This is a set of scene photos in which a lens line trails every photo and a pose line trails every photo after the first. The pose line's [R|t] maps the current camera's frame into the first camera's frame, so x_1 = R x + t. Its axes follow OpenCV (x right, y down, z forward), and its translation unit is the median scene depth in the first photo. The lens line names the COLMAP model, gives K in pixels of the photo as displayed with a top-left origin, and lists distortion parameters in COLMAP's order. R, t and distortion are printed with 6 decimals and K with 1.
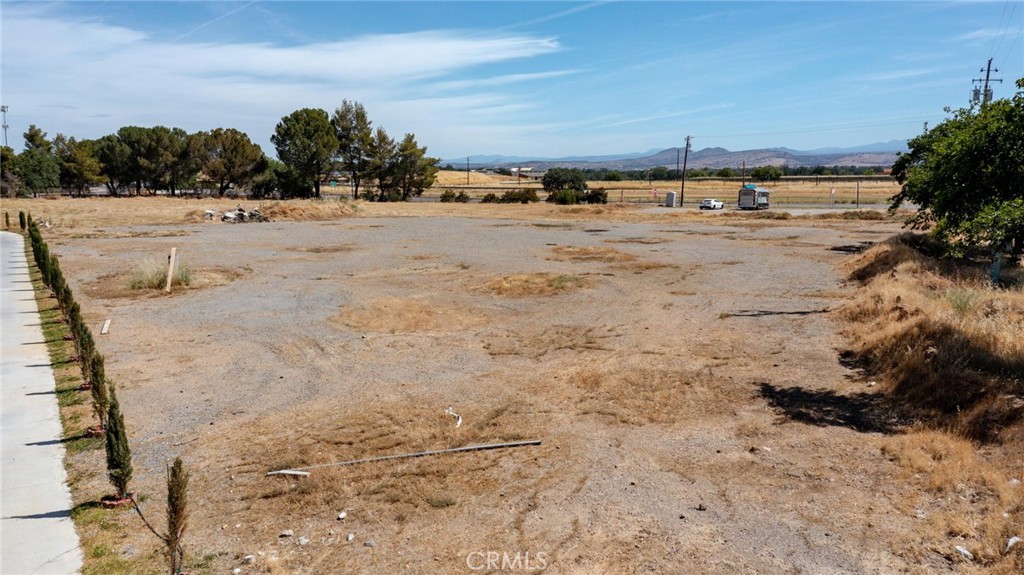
lens RADIAL K [[783.2, 0, 512.2], [0, 783.2, 294.5], [0, 0, 1]] dist [0.246374, -0.340349]
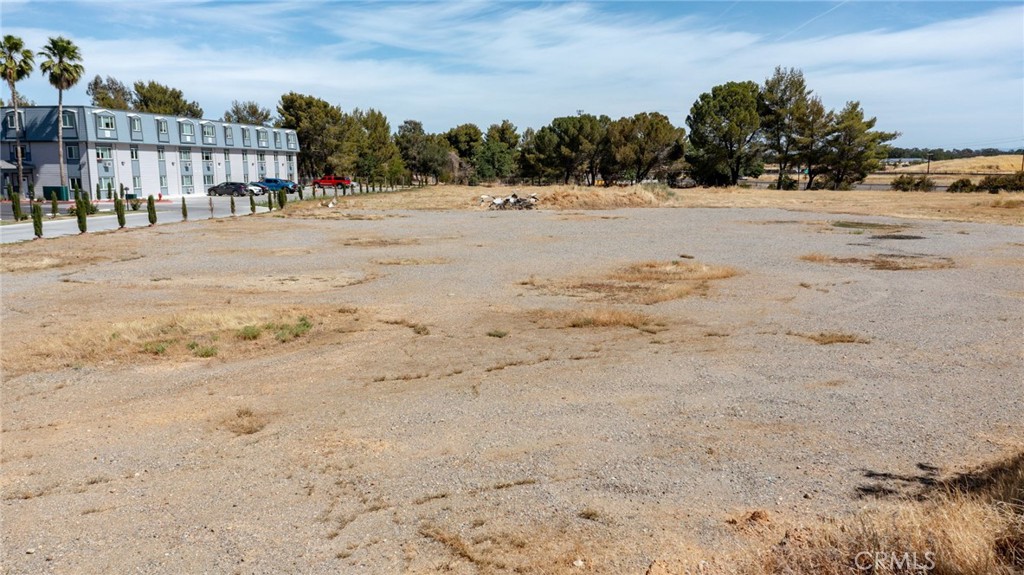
lens RADIAL K [[783.2, 0, 512.2], [0, 783.2, 294.5], [0, 0, 1]] dist [0.246374, -0.340349]
pose [[0.782140, 0.099031, -0.615182, 0.115326], [-0.093904, 0.994747, 0.040743, -0.017863], [0.615986, 0.025902, 0.787331, 0.180644]]
